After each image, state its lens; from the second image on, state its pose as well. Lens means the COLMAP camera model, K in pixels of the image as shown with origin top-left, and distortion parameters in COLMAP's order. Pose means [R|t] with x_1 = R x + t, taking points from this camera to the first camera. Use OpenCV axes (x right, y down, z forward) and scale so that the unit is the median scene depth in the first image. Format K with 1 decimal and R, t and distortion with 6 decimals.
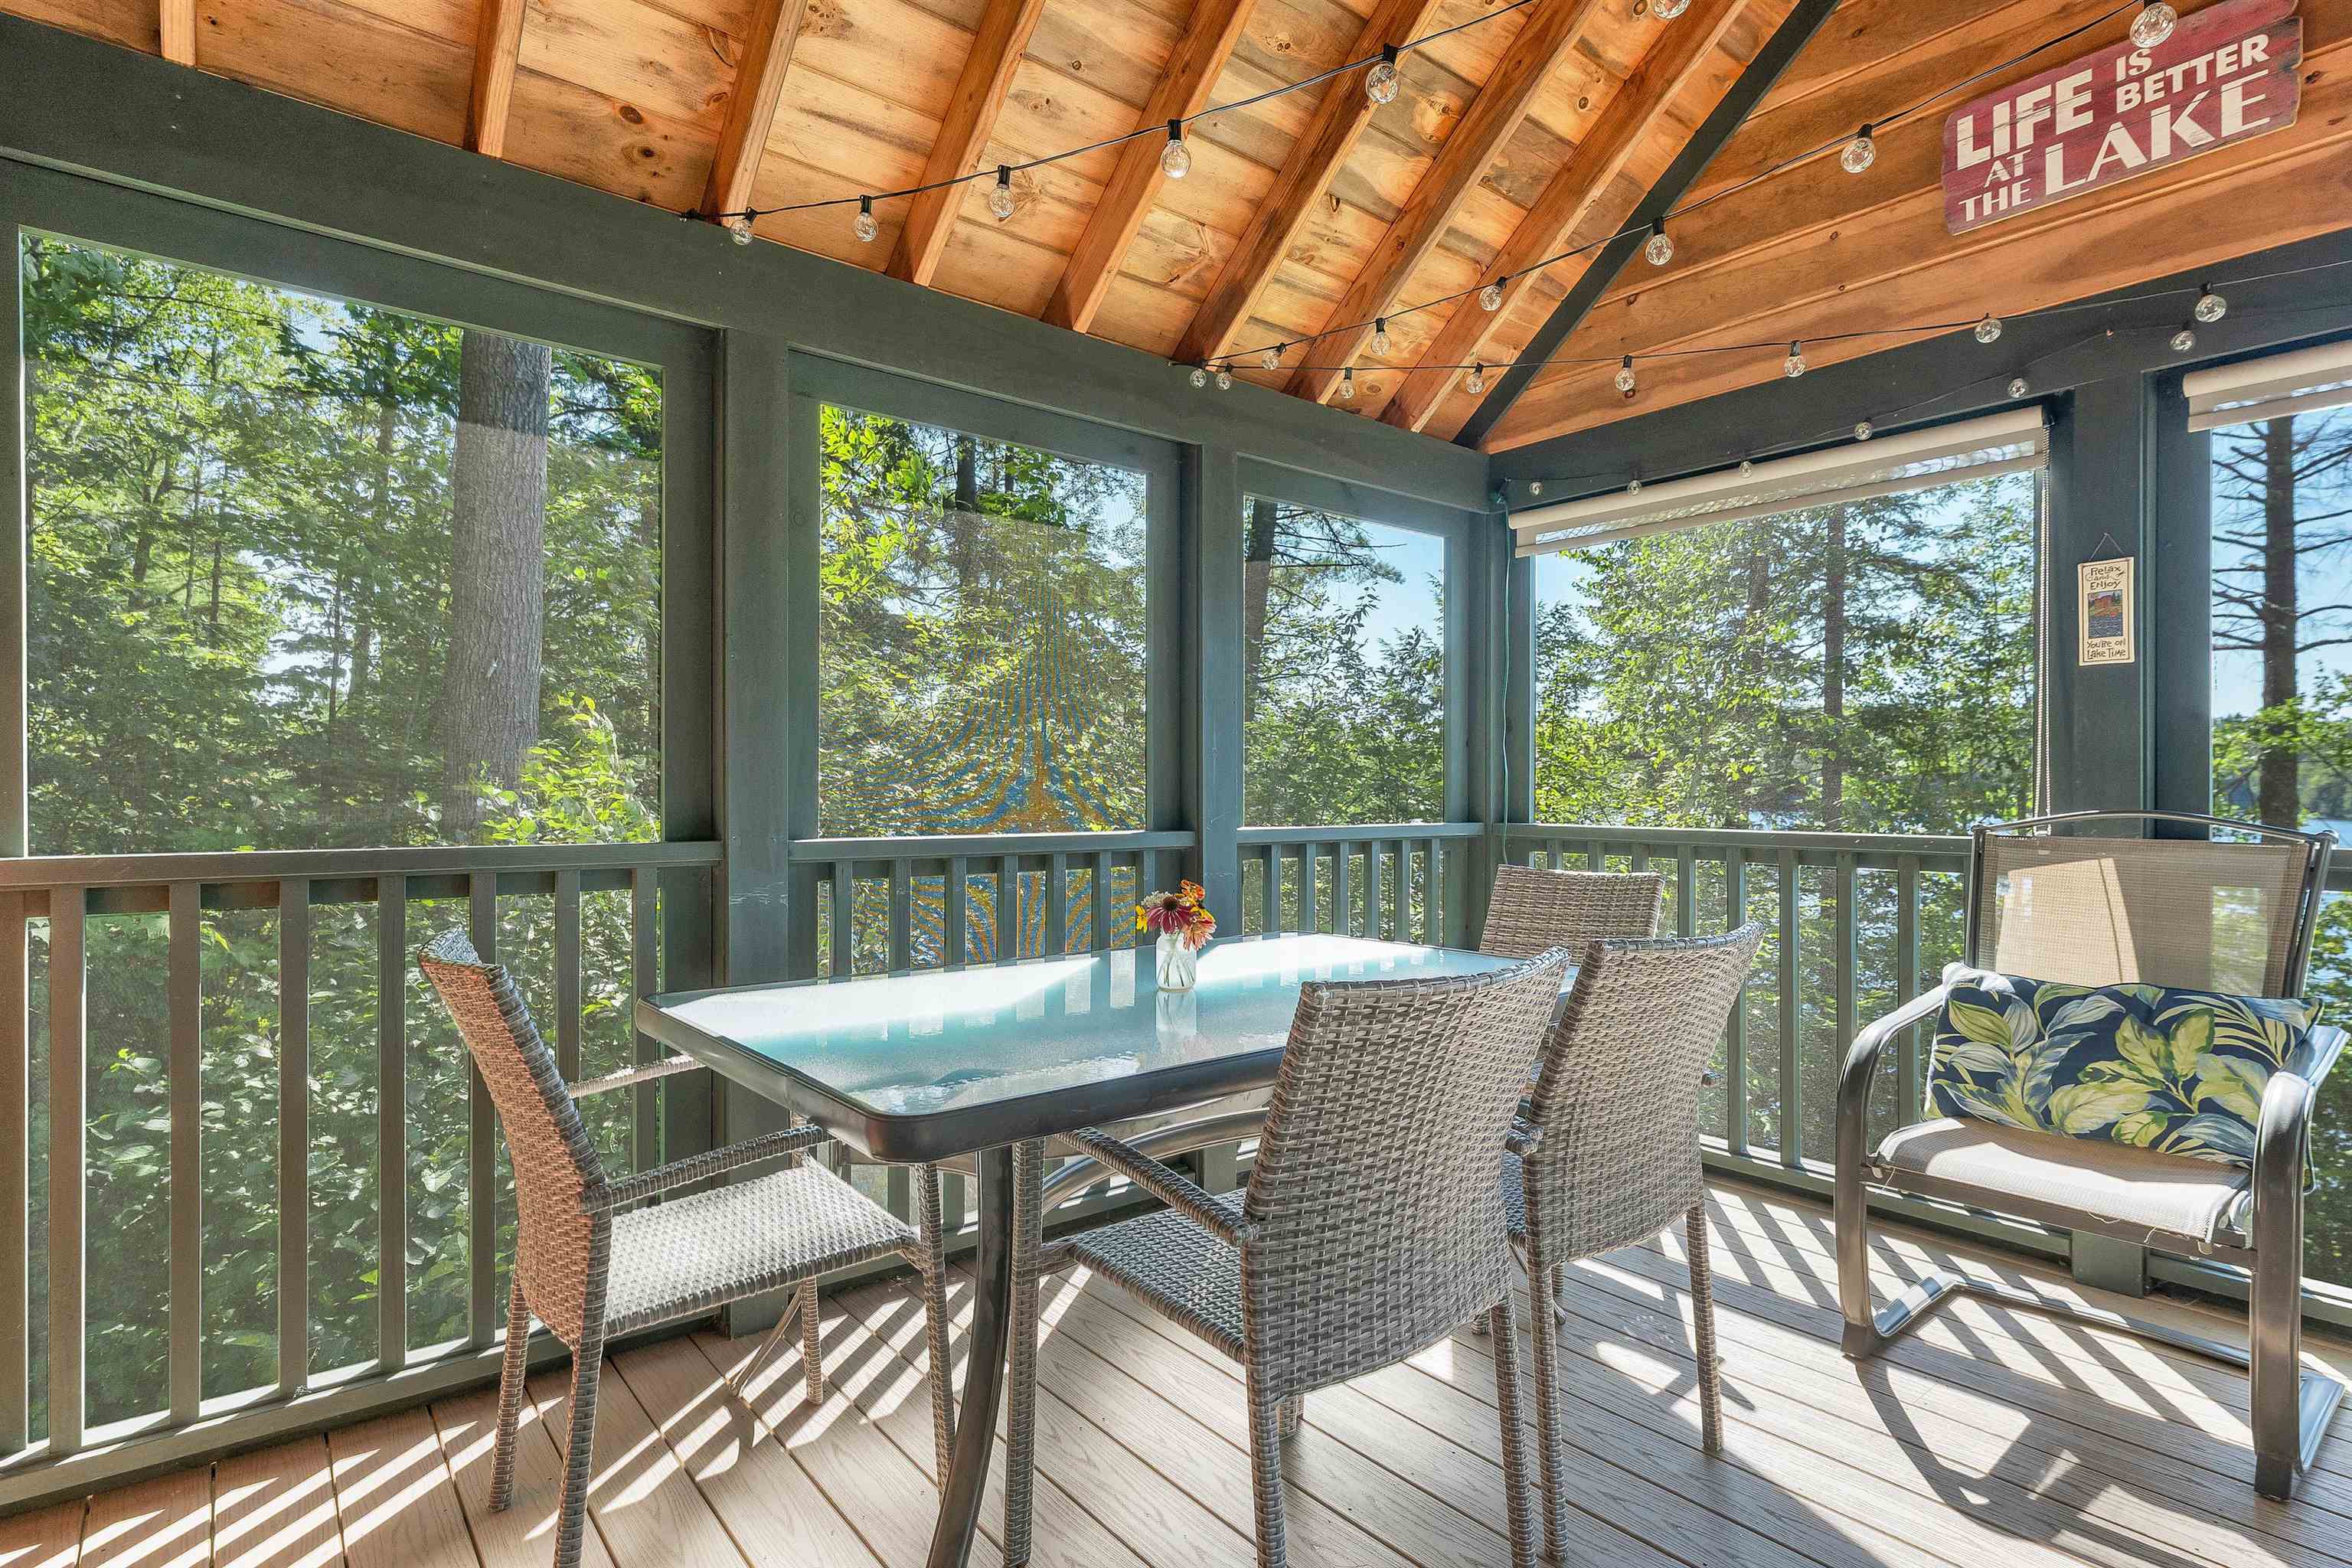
lens RADIAL K [[1198.2, 0, 1182.6], [0, 1198.2, 792.1], [0, 0, 1]] dist [-0.000024, 0.000716]
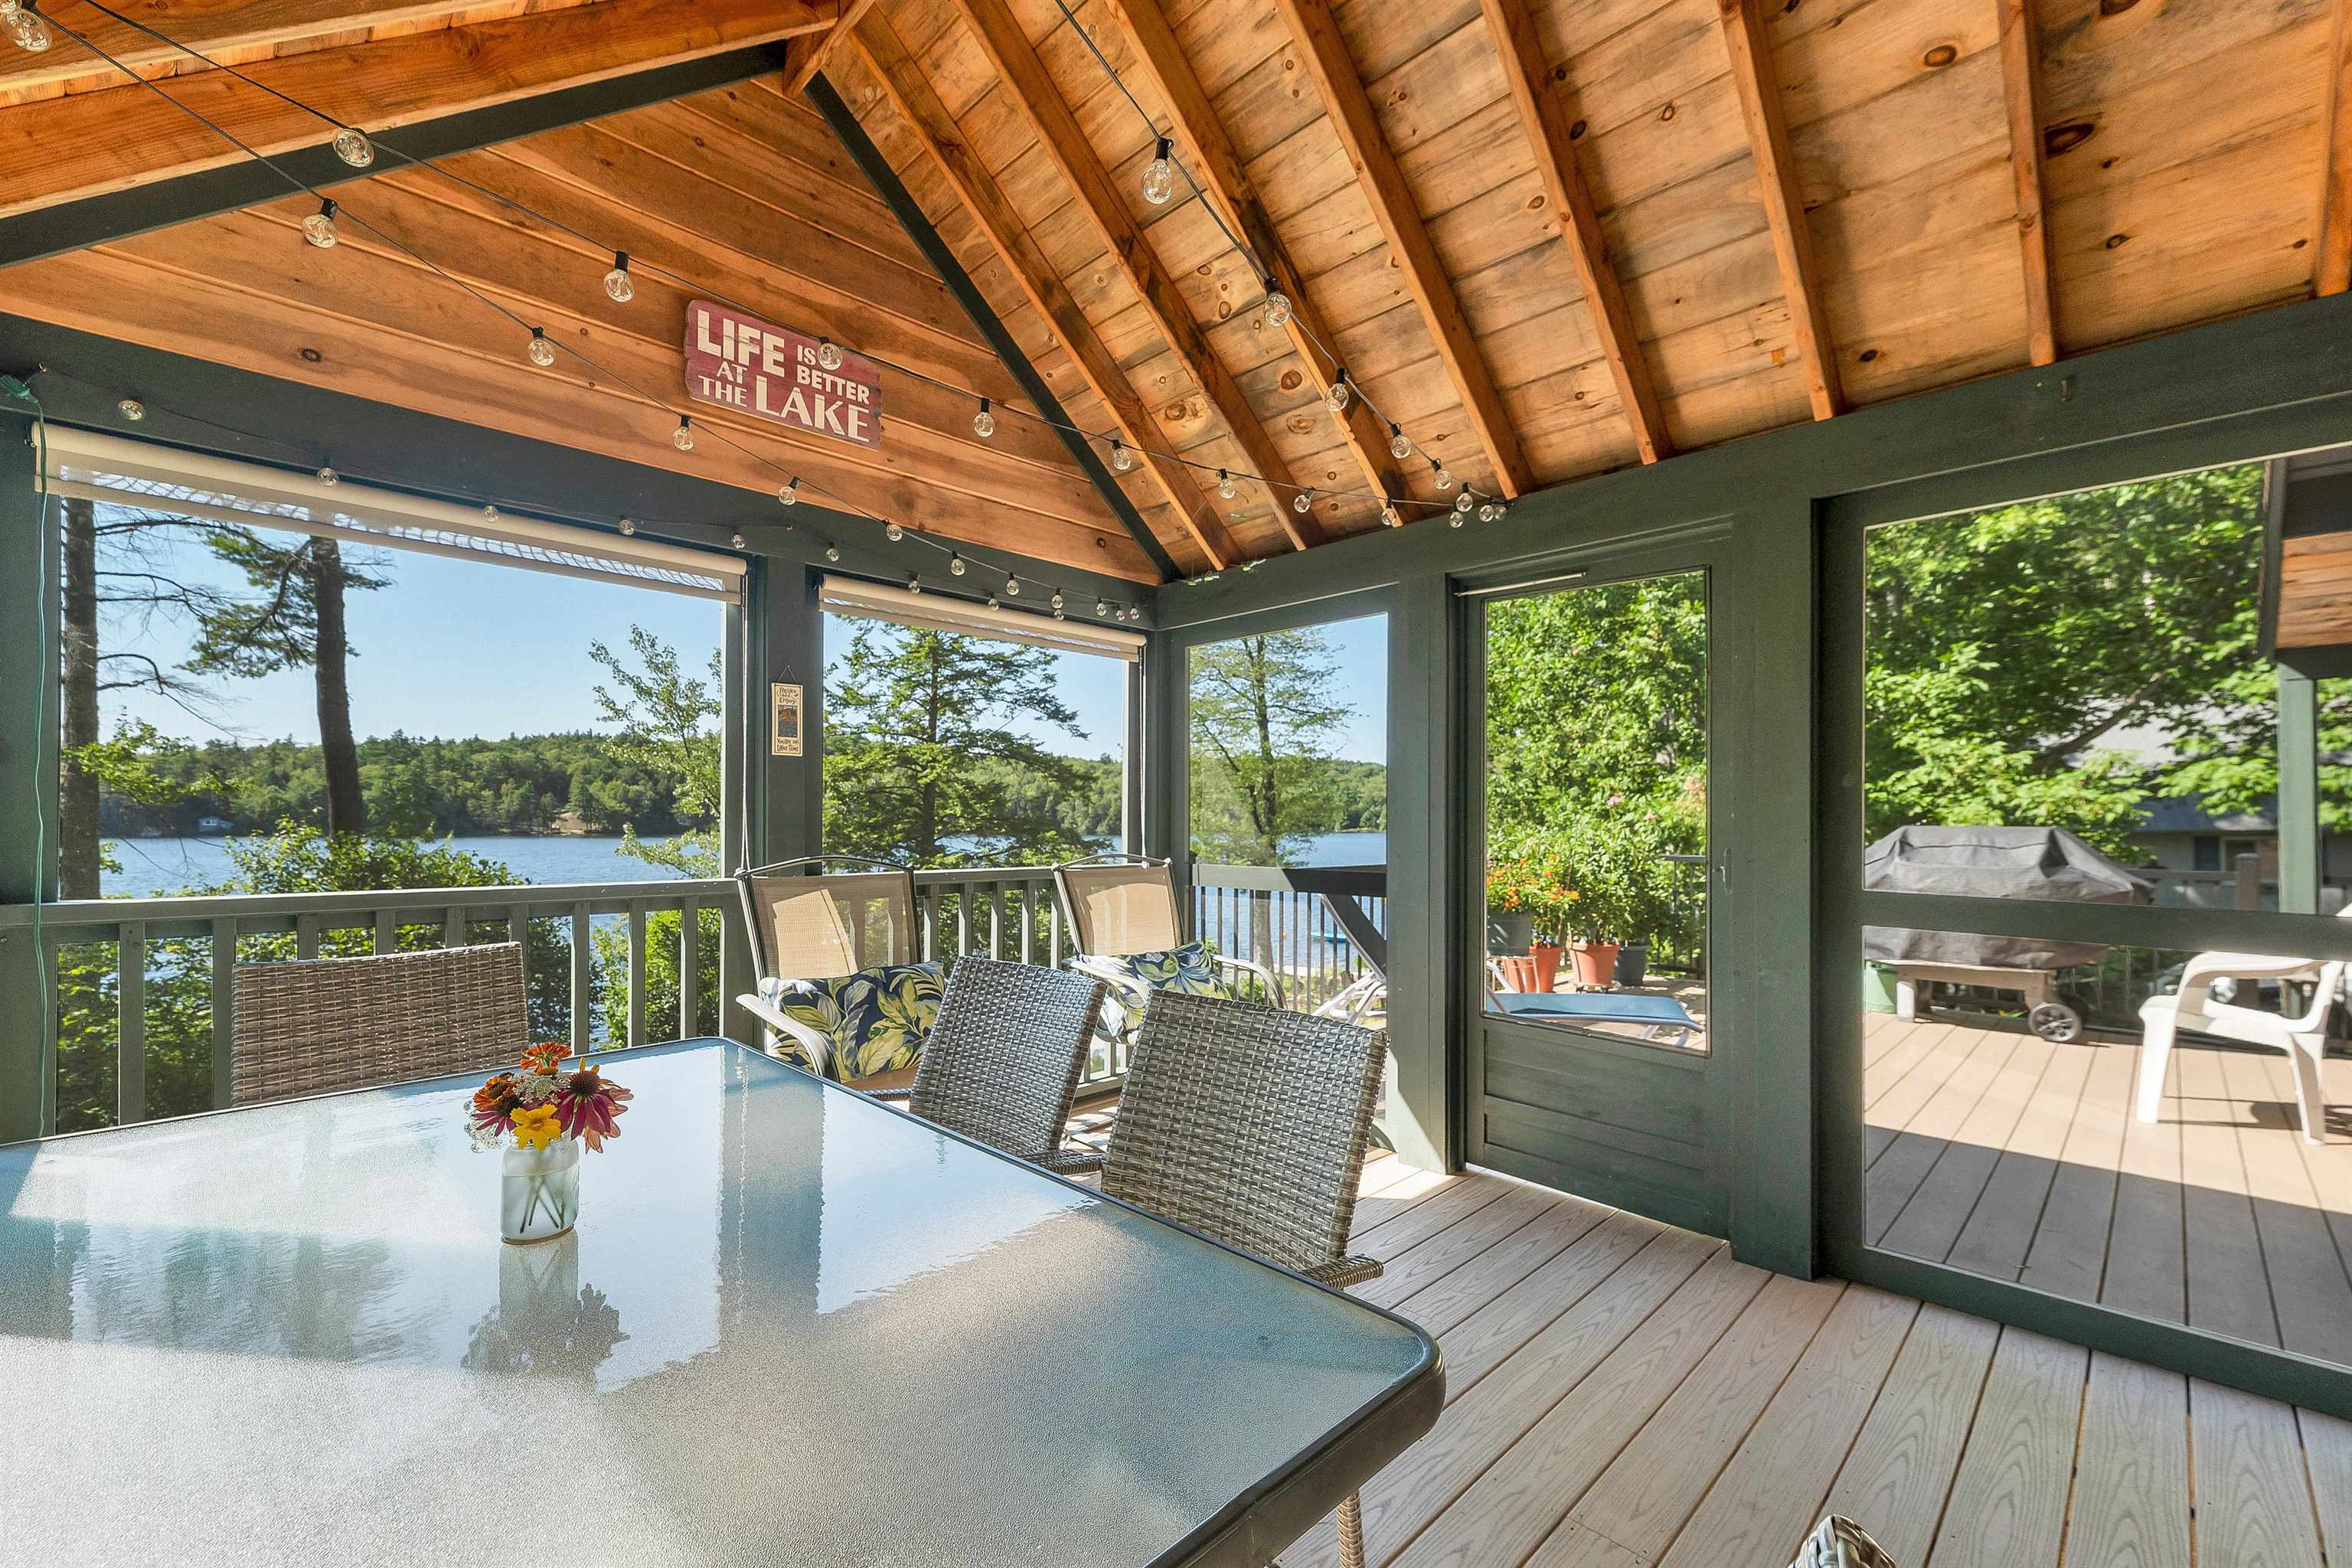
lens RADIAL K [[973.2, 0, 1182.6], [0, 973.2, 814.5], [0, 0, 1]] dist [-0.000031, -0.000127]
pose [[-0.101674, 0.003419, 0.994812, -0.445299], [-0.006560, 0.999970, -0.004107, -0.033575], [-0.994796, -0.006943, -0.101648, 0.638210]]
